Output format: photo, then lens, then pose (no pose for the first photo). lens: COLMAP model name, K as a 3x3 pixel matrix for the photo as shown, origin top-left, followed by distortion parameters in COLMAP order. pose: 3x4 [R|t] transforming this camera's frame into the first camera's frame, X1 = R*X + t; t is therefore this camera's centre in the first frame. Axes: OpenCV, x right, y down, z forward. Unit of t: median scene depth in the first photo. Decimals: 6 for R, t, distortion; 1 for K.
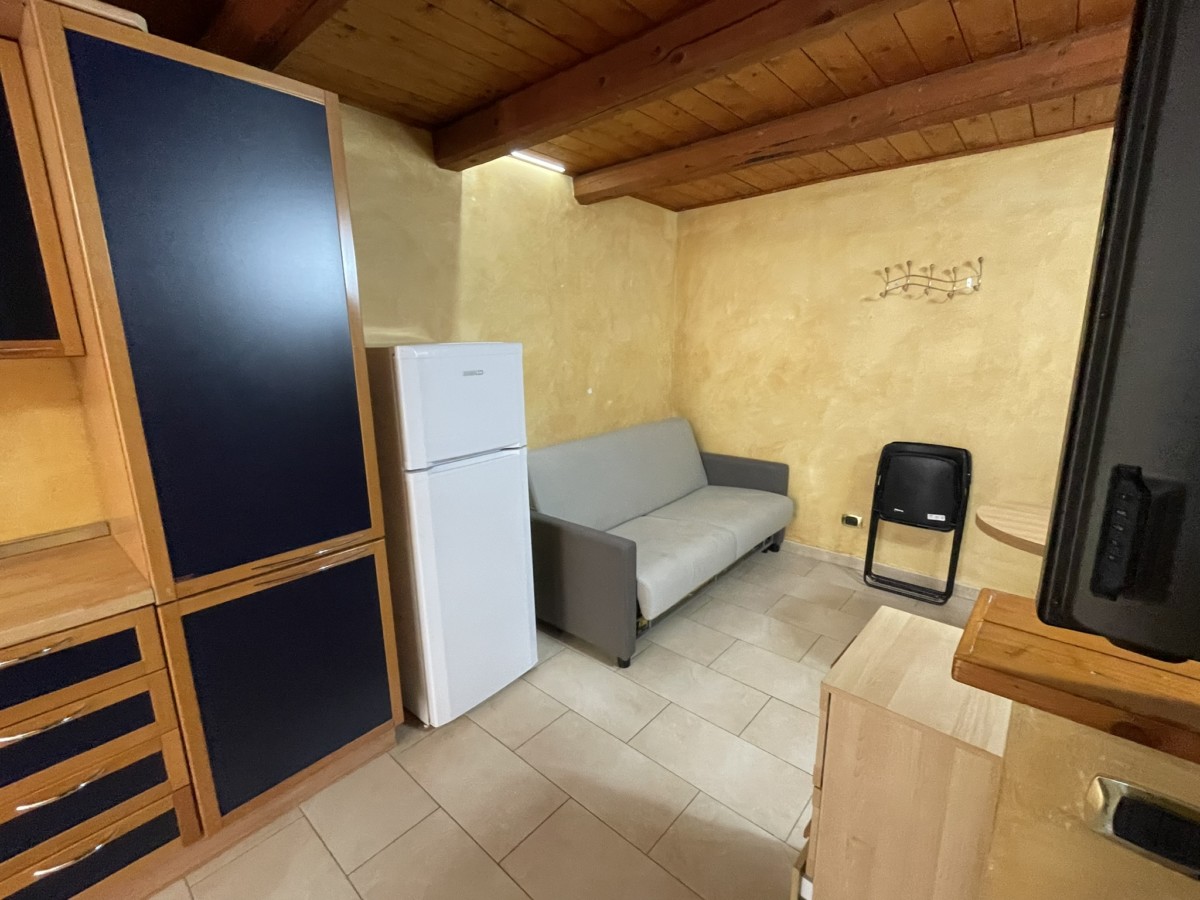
lens RADIAL K [[528.4, 0, 602.9], [0, 528.4, 450.5], [0, 0, 1]] dist [-0.011466, 0.001336]
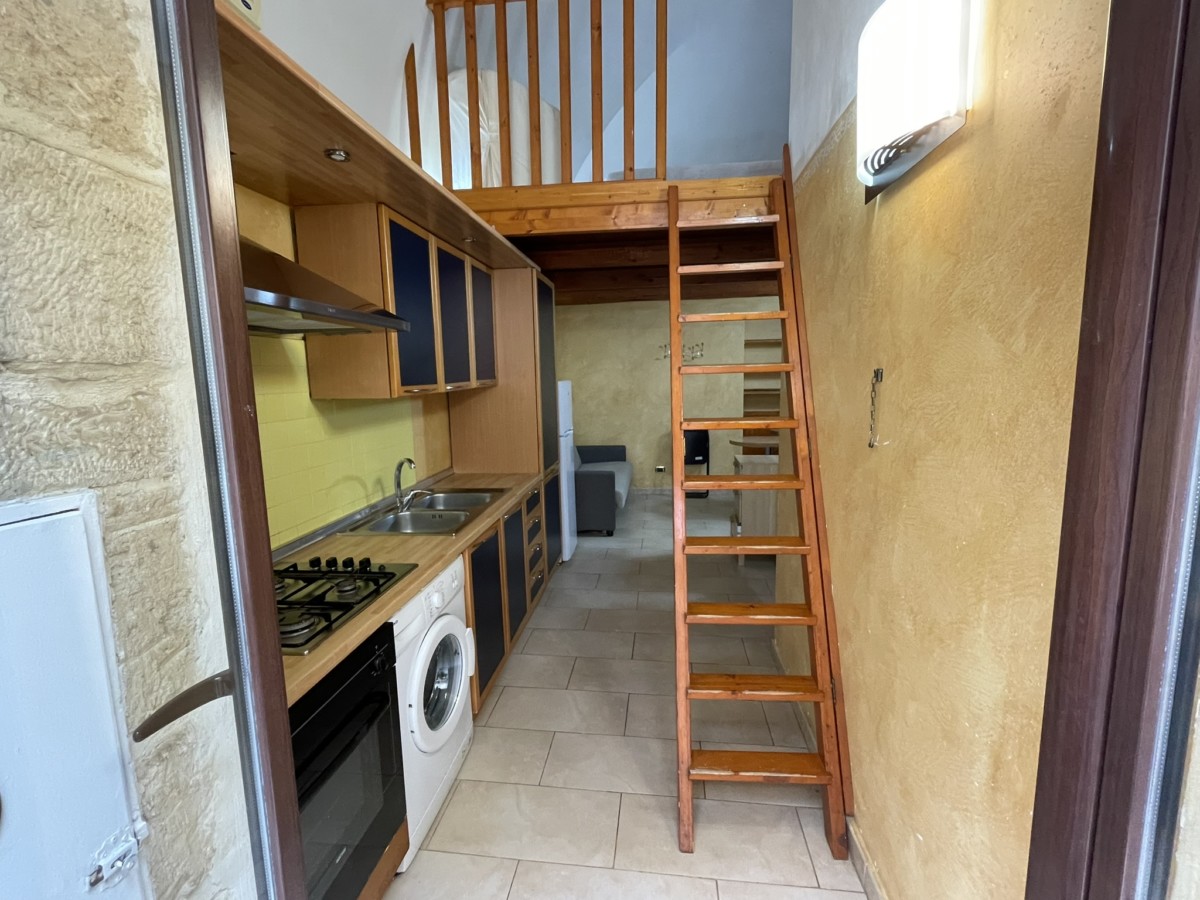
lens RADIAL K [[528.4, 0, 602.3], [0, 528.4, 448.5], [0, 0, 1]] dist [-0.011466, 0.001336]
pose [[0.824928, -0.081366, 0.559351, -1.253671], [0.129016, 0.990567, -0.046178, 0.186436], [-0.550318, 0.110259, 0.827643, -0.813624]]
